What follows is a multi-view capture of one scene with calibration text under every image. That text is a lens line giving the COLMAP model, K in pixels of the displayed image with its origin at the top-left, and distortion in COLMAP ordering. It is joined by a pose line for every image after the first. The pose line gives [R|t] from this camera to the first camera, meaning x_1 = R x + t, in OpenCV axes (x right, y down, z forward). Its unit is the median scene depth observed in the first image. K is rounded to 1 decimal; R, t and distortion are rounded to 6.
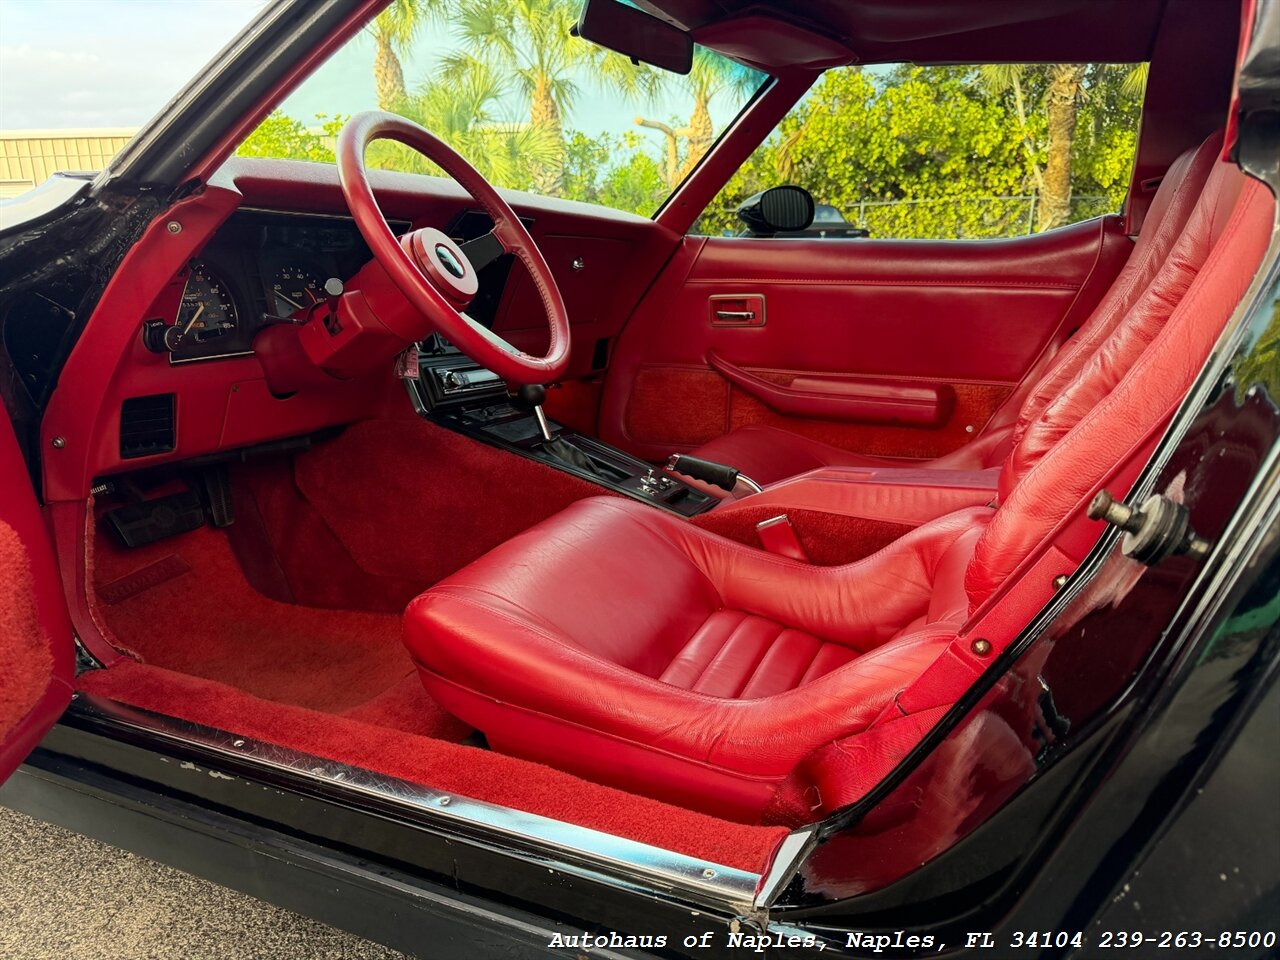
lens RADIAL K [[910.6, 0, 642.4], [0, 910.6, 483.6], [0, 0, 1]] dist [0.028231, -0.032072]
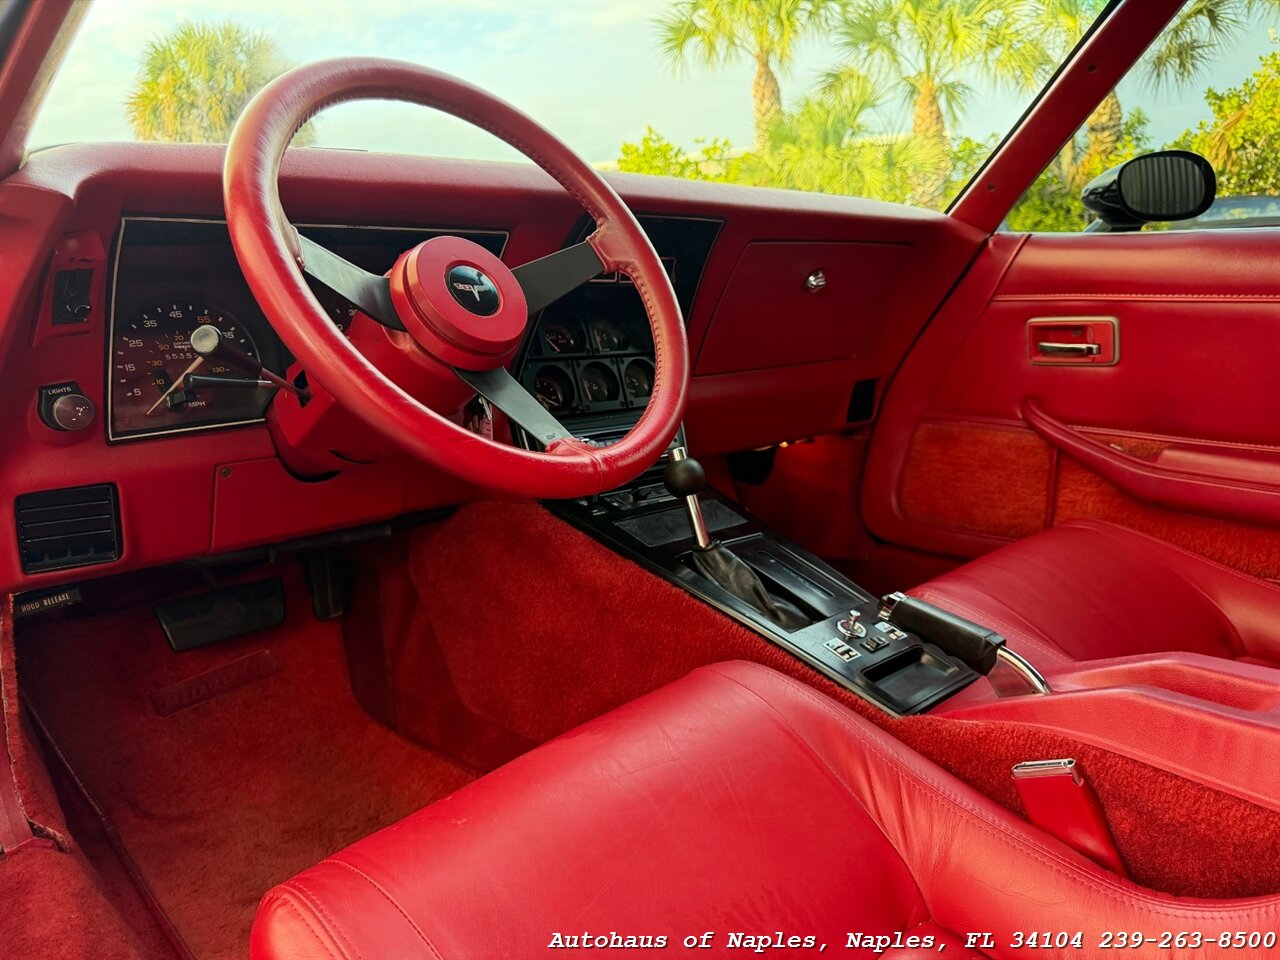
lens RADIAL K [[935.7, 0, 625.1], [0, 935.7, 494.2], [0, 0, 1]] dist [-0.036734, 0.010175]
pose [[0.917542, 0.056310, -0.393632, 0.075816], [-0.060479, 0.998168, 0.001816, -0.058682], [0.393013, 0.022141, 0.919266, 0.245973]]
